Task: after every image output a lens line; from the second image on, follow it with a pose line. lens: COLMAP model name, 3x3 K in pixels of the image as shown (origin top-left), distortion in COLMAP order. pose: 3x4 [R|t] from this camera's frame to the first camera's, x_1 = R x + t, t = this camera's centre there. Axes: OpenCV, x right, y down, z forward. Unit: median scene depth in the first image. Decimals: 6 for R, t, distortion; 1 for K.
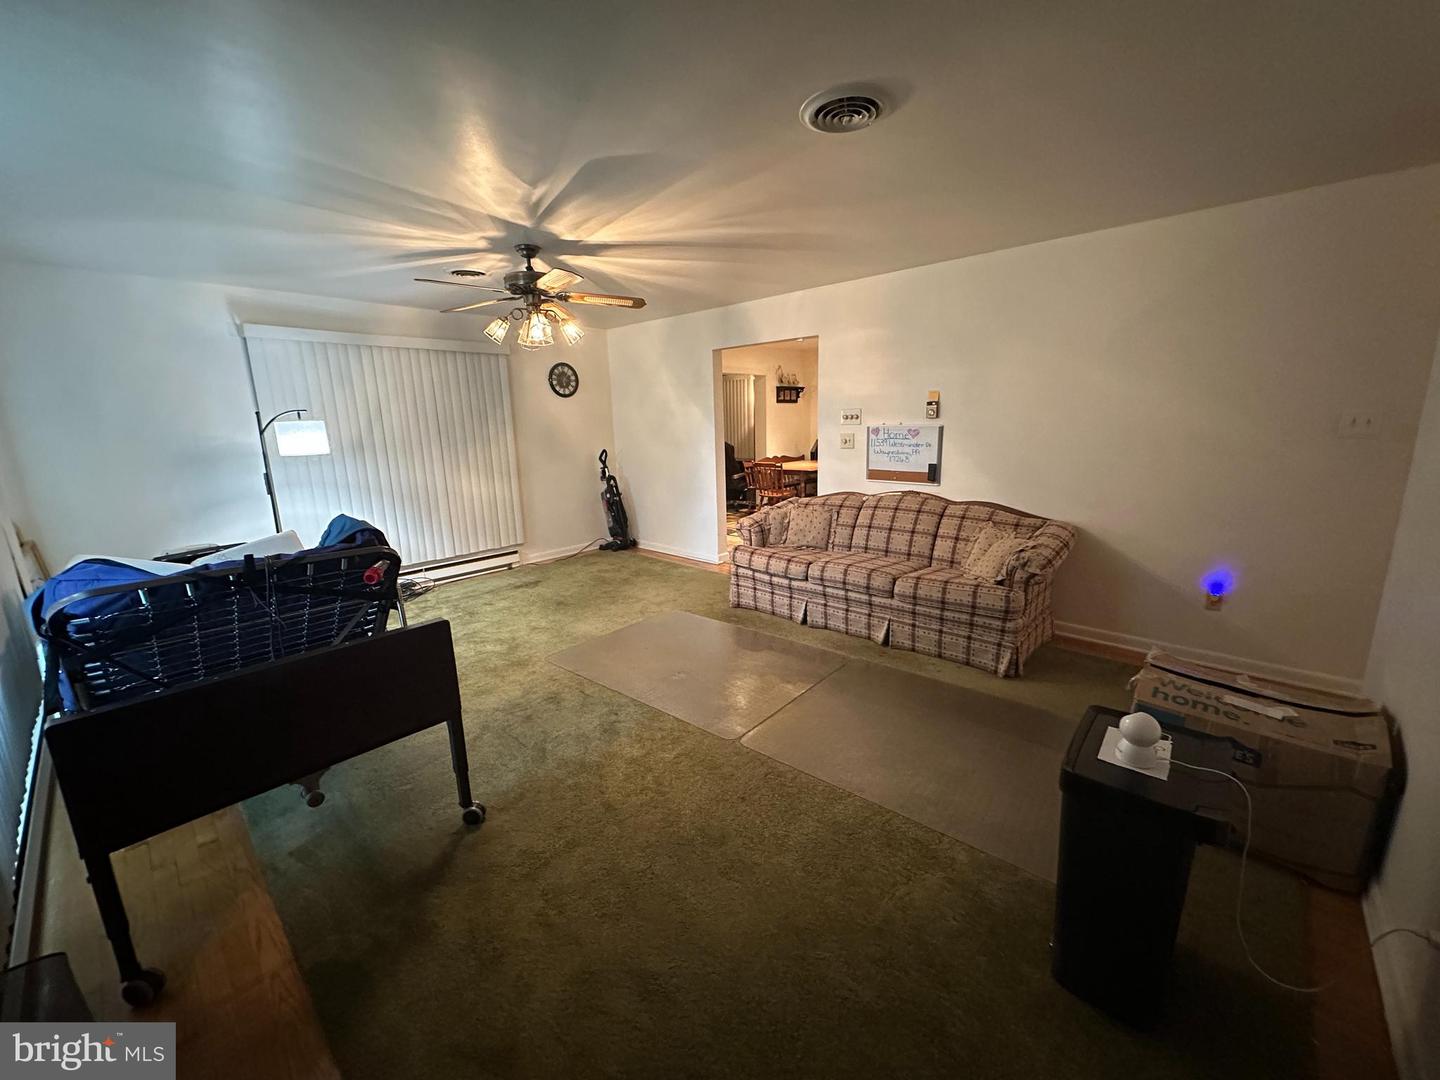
lens RADIAL K [[573.1, 0, 719.2], [0, 573.1, 542.0], [0, 0, 1]] dist [-0.004704, 0.000677]
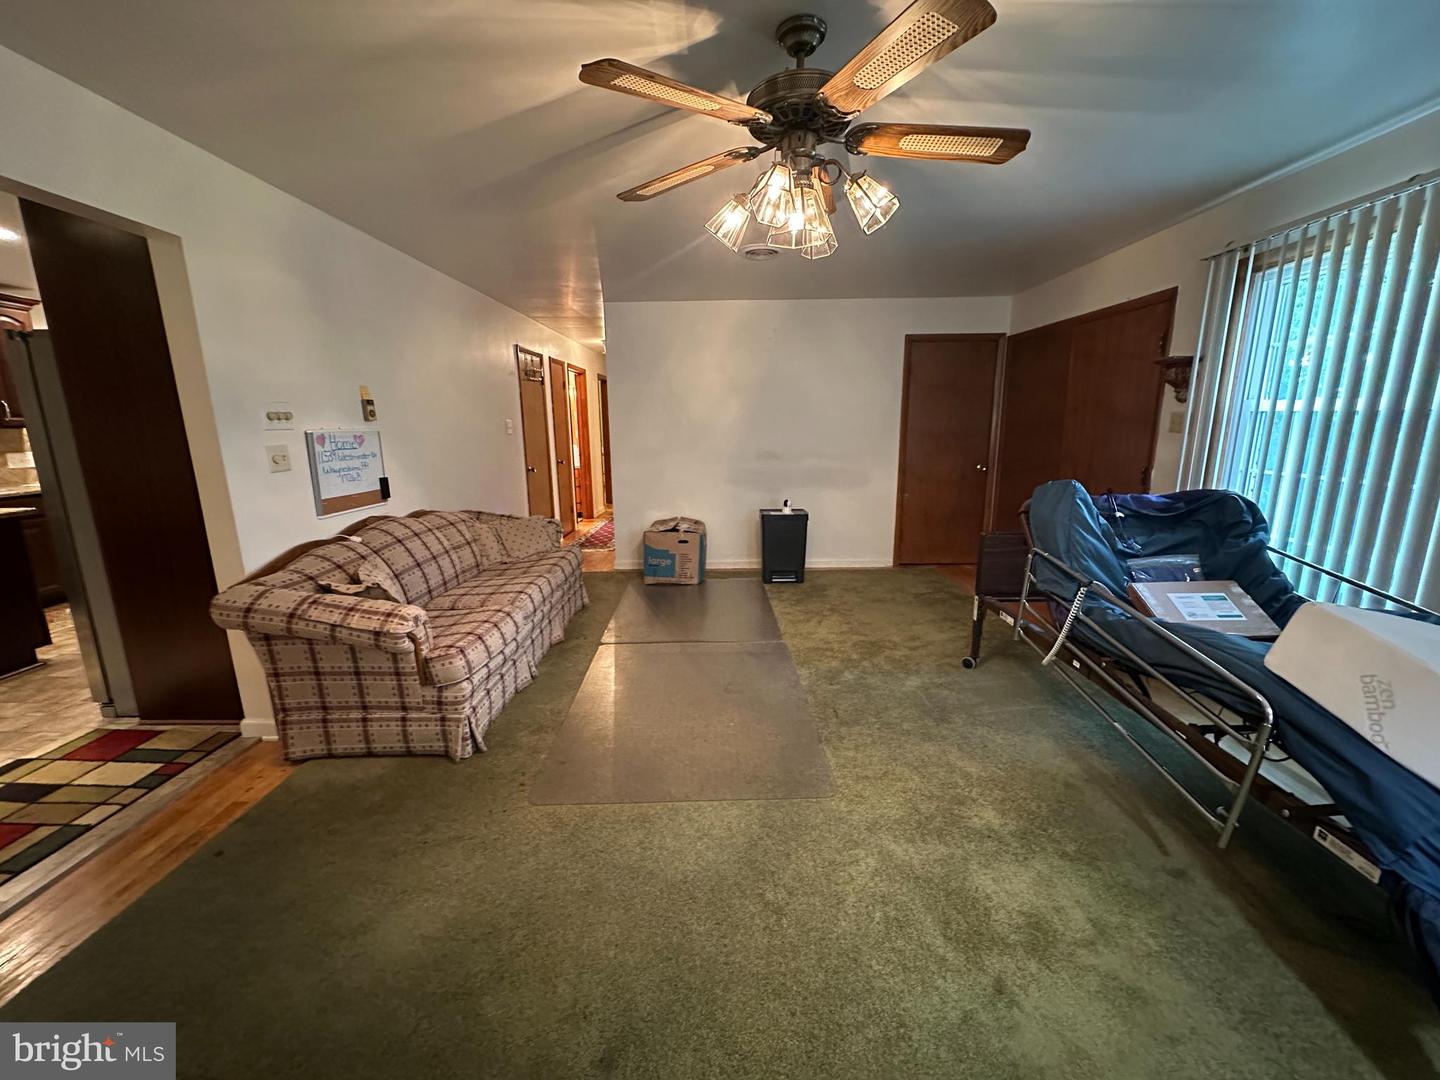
lens RADIAL K [[573.1, 0, 720.3], [0, 573.1, 537.6], [0, 0, 1]] dist [-0.004704, 0.000677]
pose [[-0.666593, -0.117862, 0.736045, -0.539186], [0.185052, 0.930345, 0.316565, -0.221367], [-0.722087, 0.347227, -0.598351, 1.150747]]
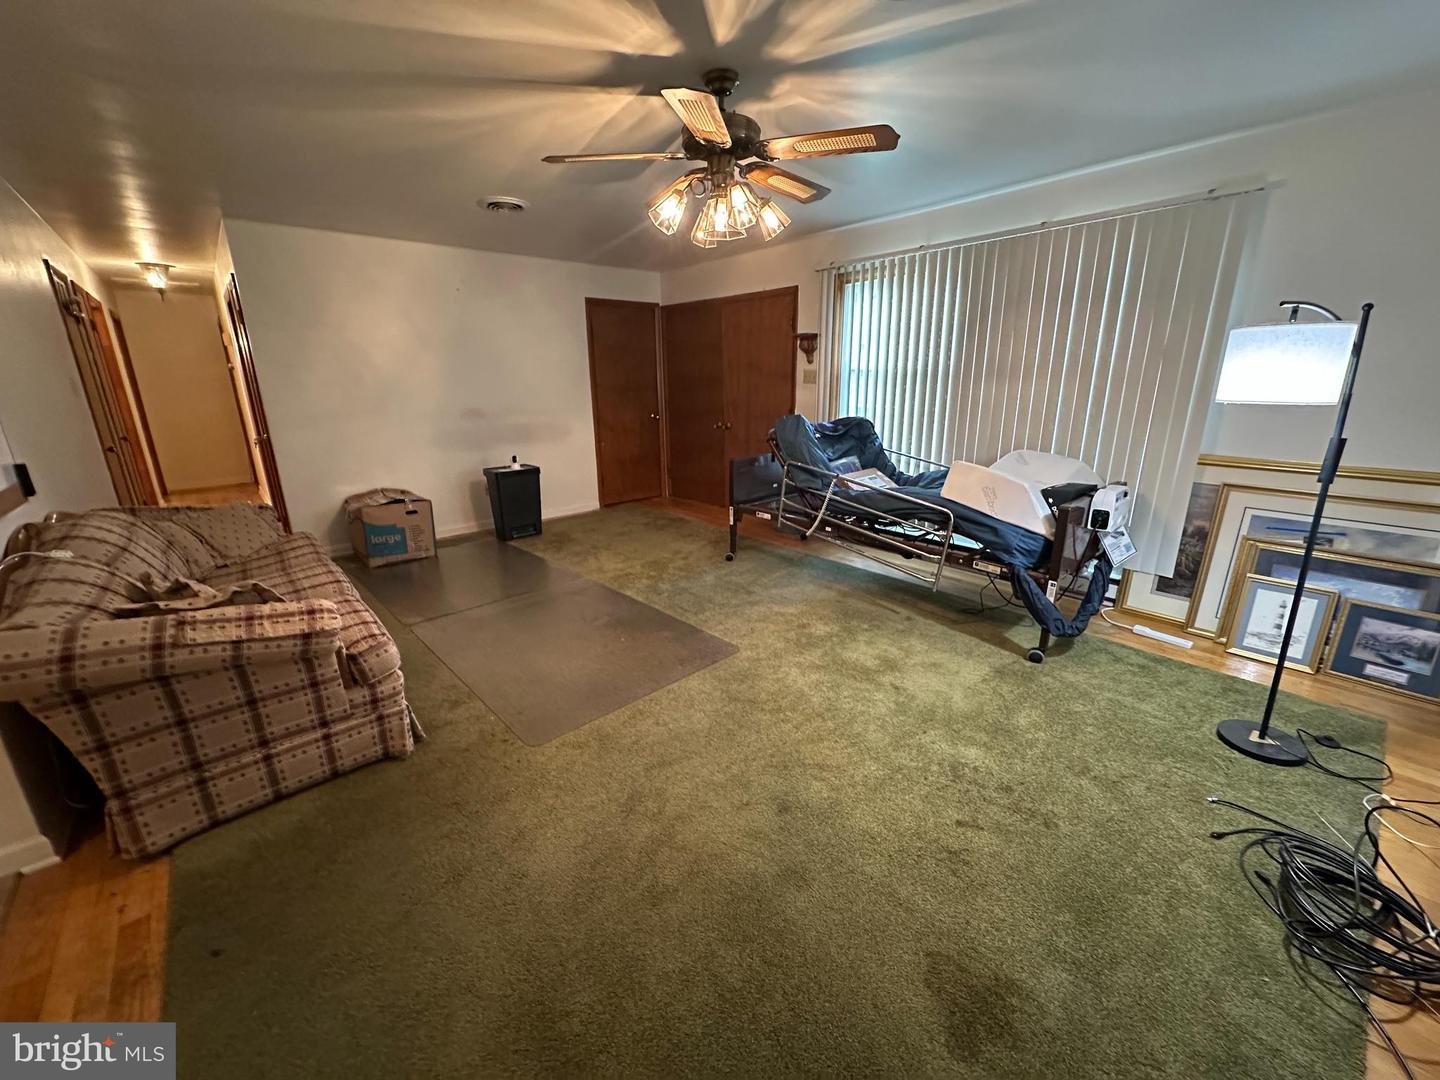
lens RADIAL K [[573.1, 0, 722.7], [0, 573.1, 537.5], [0, 0, 1]] dist [-0.004704, 0.000677]
pose [[-0.994421, 0.006782, 0.105266, -0.311472], [0.055653, 0.881467, 0.468955, -0.280785], [-0.089608, 0.472197, -0.876927, 1.406914]]
